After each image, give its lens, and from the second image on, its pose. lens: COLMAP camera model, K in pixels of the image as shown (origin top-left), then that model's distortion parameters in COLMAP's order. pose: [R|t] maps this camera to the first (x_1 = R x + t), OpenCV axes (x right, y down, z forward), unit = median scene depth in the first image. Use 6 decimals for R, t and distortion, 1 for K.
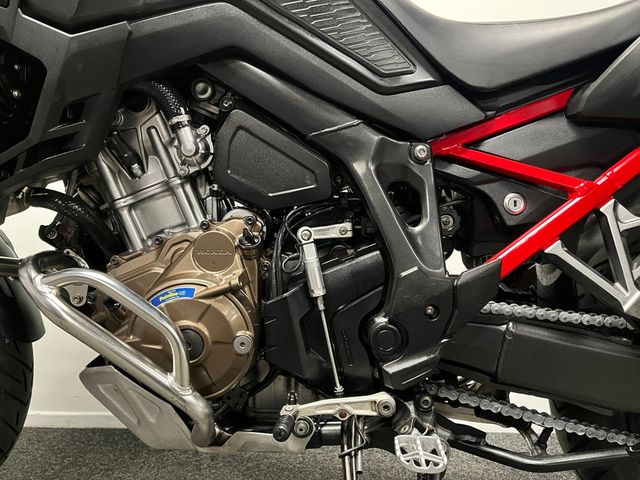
lens RADIAL K [[481.7, 0, 320.0], [0, 481.7, 240.0], [0, 0, 1]] dist [0.030967, -0.000526]
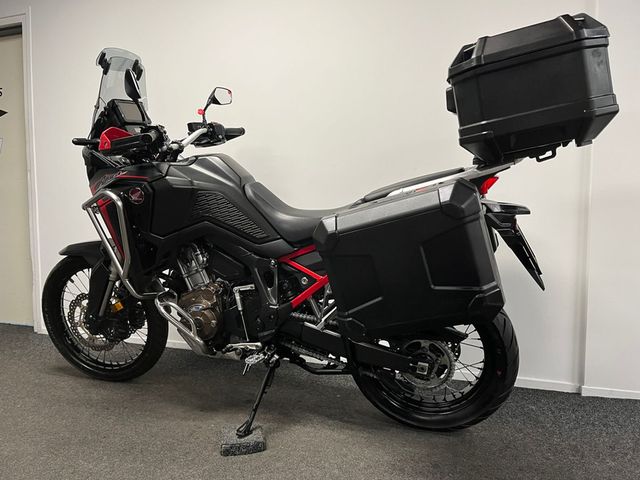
lens RADIAL K [[481.7, 0, 320.0], [0, 481.7, 240.0], [0, 0, 1]] dist [0.030967, -0.000526]
pose [[0.949984, 0.014262, -0.311972, 1.410747], [0.012595, 0.996394, 0.083904, -0.568569], [0.312044, -0.083636, 0.946379, -1.677053]]
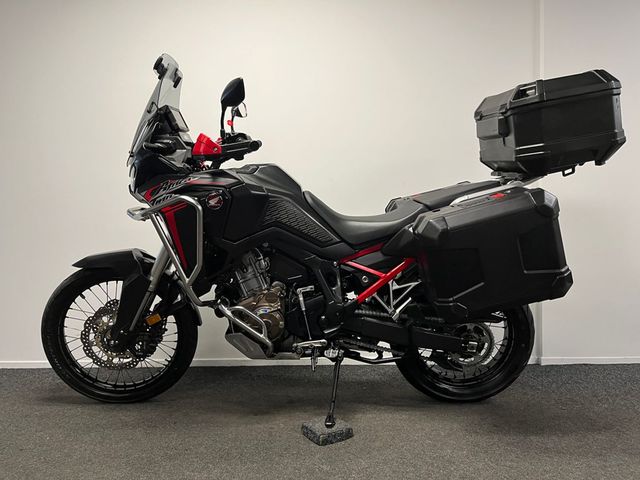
lens RADIAL K [[480.3, 0, 320.0], [0, 480.3, 240.0], [0, 0, 1]] dist [0.042846, -0.003062]
pose [[0.999769, -0.015001, 0.015382, 0.064193], [0.014324, 0.998961, 0.043254, -0.486919], [-0.016014, -0.043023, 0.998946, -2.178996]]
